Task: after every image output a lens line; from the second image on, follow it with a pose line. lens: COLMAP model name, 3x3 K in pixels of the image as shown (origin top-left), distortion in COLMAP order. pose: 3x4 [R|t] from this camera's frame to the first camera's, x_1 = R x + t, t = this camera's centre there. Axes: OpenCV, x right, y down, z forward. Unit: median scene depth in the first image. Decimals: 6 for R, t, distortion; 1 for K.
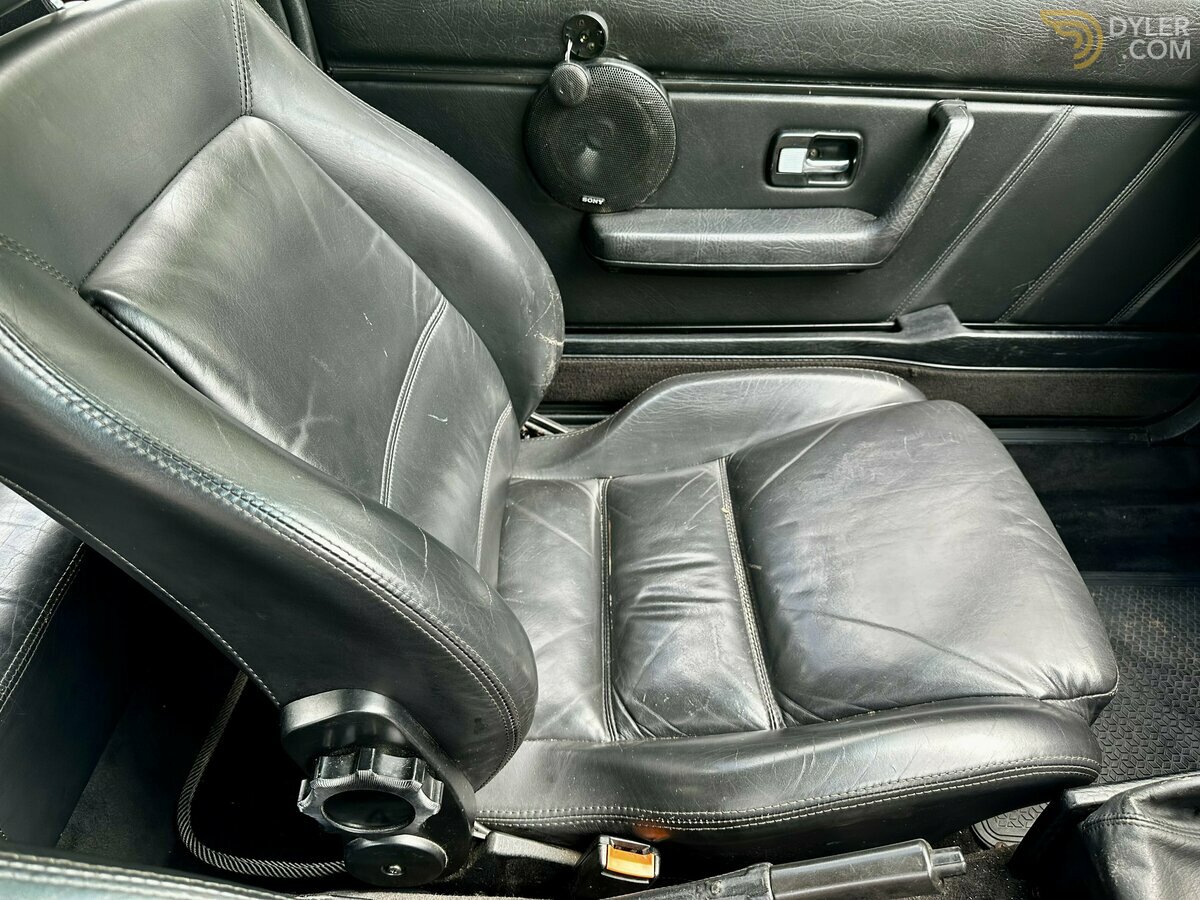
lens RADIAL K [[854.3, 0, 600.0], [0, 854.3, 450.0], [0, 0, 1]] dist [0.020937, -0.053258]
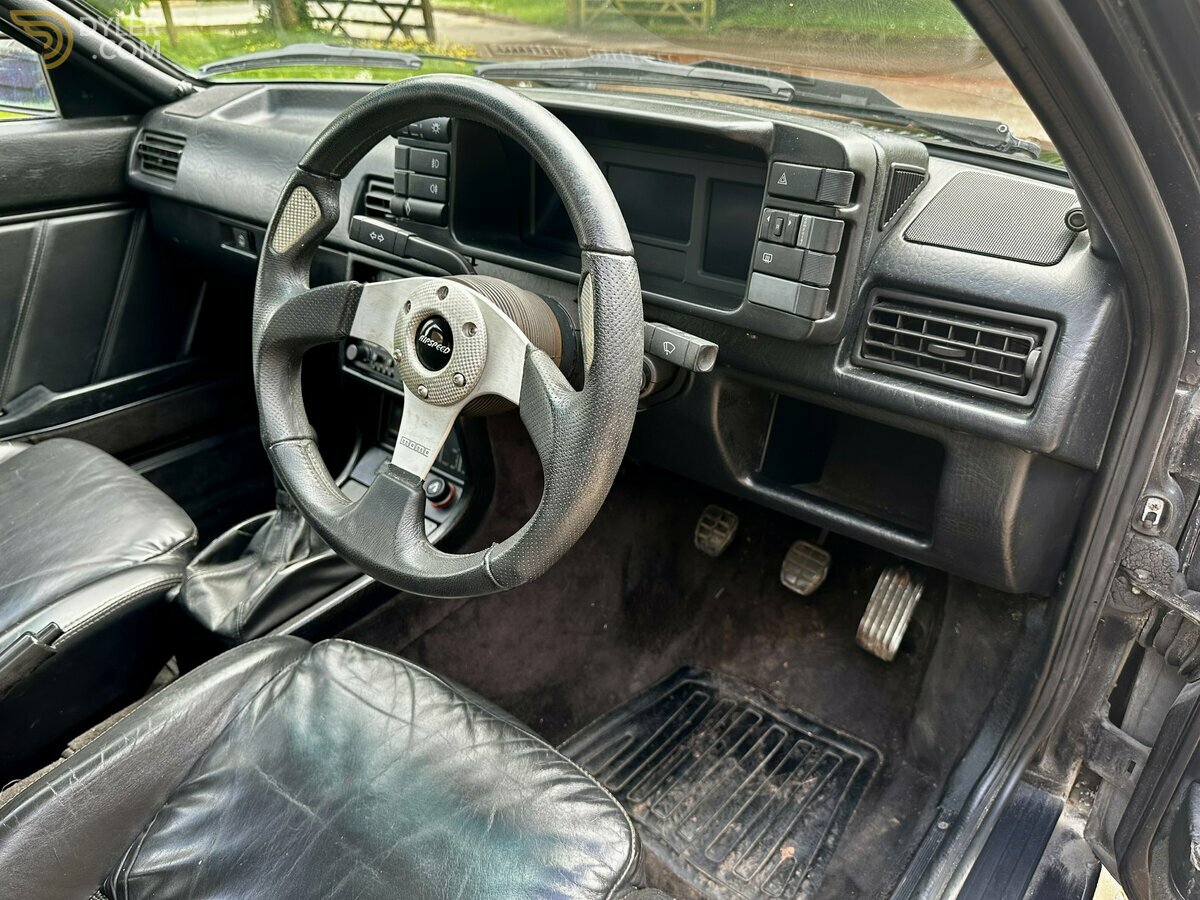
lens RADIAL K [[854.3, 0, 600.0], [0, 854.3, 450.0], [0, 0, 1]] dist [0.020937, -0.053258]
pose [[0.645218, -0.352888, 0.677616, 0.064292], [0.476585, 0.879119, 0.004028, 0.342567], [-0.597127, 0.320343, 0.735405, -0.427928]]
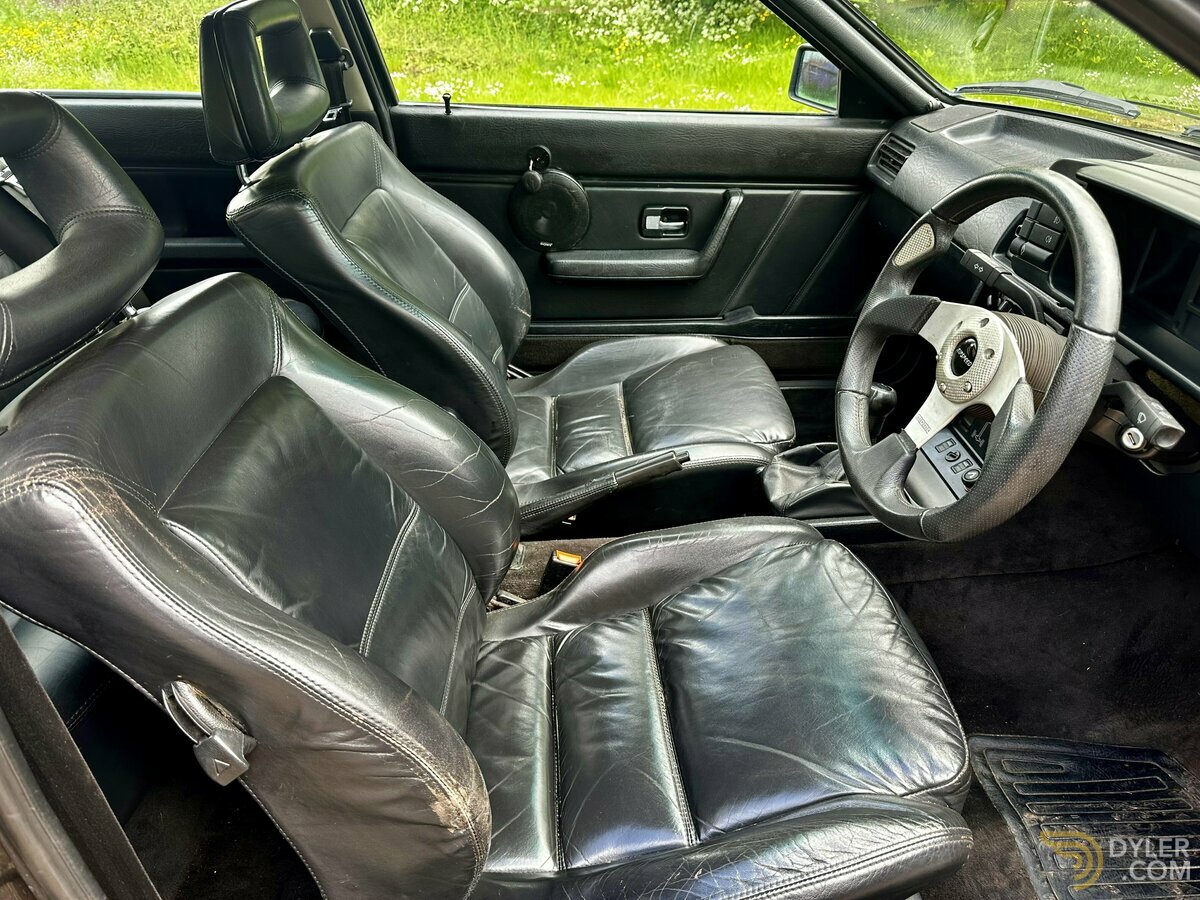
lens RADIAL K [[829.3, 0, 600.0], [0, 829.3, 450.0], [0, 0, 1]] dist [0.137112, -0.223353]
pose [[0.999457, -0.017737, 0.027760, 0.050941], [0.021772, 0.988055, -0.152559, 0.430911], [-0.024723, 0.153080, 0.987904, -0.727474]]
